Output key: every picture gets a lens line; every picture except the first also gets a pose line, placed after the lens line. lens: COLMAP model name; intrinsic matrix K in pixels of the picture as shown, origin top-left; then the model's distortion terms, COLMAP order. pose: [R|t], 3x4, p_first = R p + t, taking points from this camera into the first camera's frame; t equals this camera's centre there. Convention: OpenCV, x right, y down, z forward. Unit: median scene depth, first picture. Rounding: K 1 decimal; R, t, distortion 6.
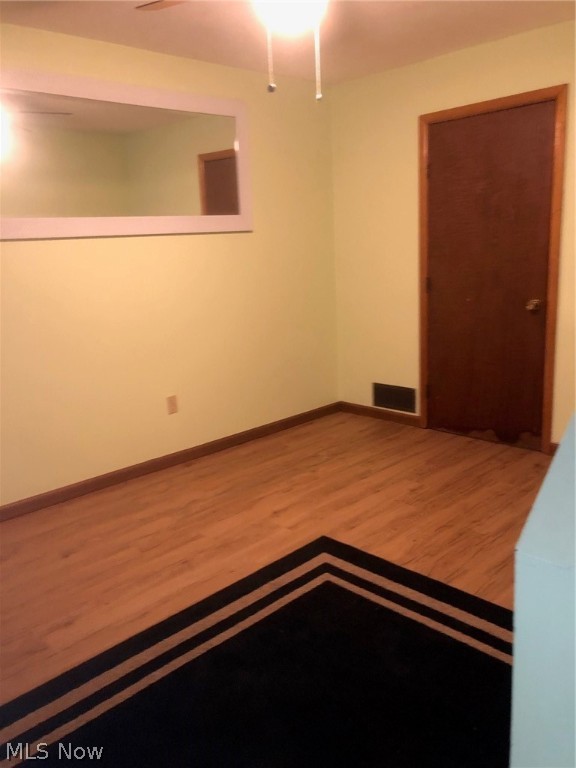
lens RADIAL K [[626.6, 0, 287.5], [0, 626.6, 383.8], [0, 0, 1]] dist [0.005568, 0.005956]
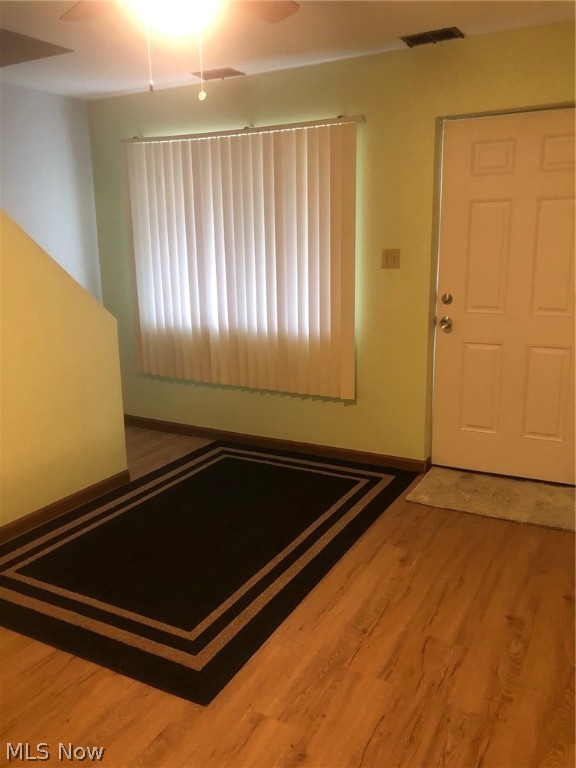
lens RADIAL K [[626.6, 0, 288.5], [0, 626.6, 384.1], [0, 0, 1]] dist [0.005568, 0.005956]
pose [[-0.959826, 0.117673, -0.254731, 0.105796], [-0.004613, 0.901077, 0.433636, -0.366395], [0.280559, 0.417390, -0.864333, 1.510964]]
